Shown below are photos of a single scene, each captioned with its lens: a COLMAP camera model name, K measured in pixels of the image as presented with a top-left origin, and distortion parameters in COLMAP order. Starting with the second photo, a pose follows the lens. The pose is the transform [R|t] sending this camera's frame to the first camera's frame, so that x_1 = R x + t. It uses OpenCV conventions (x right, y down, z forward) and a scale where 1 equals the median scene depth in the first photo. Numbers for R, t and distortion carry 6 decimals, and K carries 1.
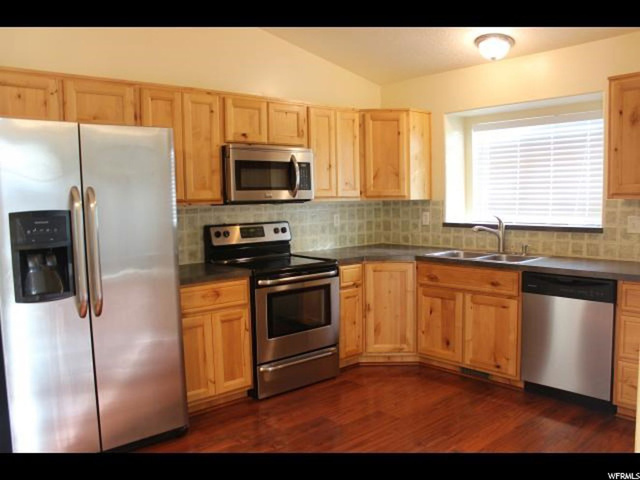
lens RADIAL K [[537.5, 0, 320.0], [0, 537.5, 240.0], [0, 0, 1]] dist [-0.148333, 0.119855]
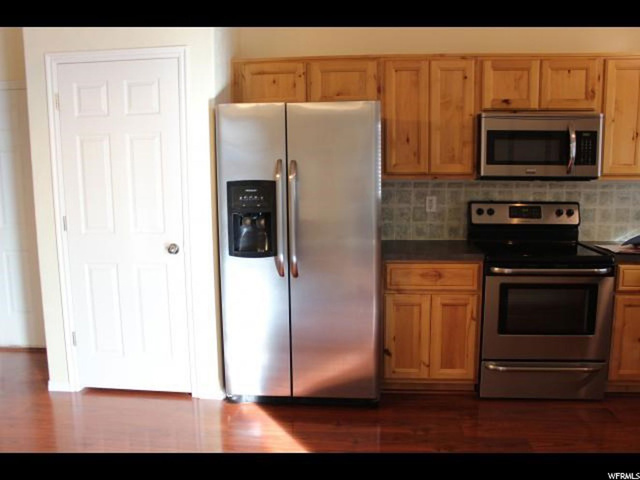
lens RADIAL K [[537.5, 0, 320.0], [0, 537.5, 240.0], [0, 0, 1]] dist [-0.148333, 0.119855]
pose [[0.686632, 0.109130, -0.718768, 0.289634], [-0.065448, 0.993934, 0.088387, -0.025395], [0.724053, -0.013648, 0.689609, 0.176079]]
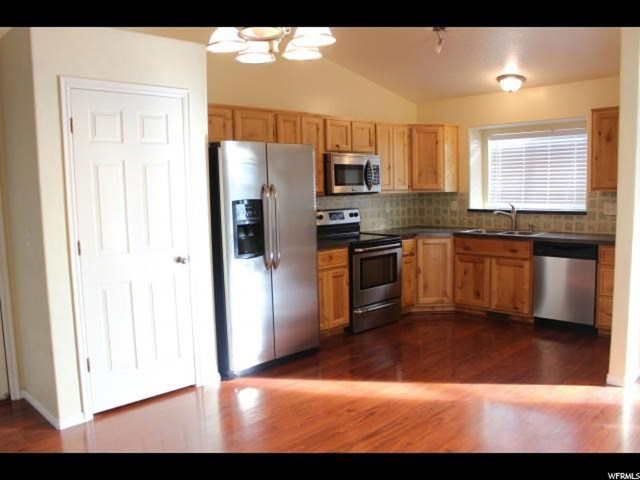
lens RADIAL K [[537.5, 0, 320.0], [0, 537.5, 240.0], [0, 0, 1]] dist [-0.148333, 0.119855]
pose [[0.998683, -0.008881, 0.050530, -0.256907], [0.008046, 0.999828, 0.016711, 0.024958], [-0.050670, -0.016283, 0.998583, -0.389644]]
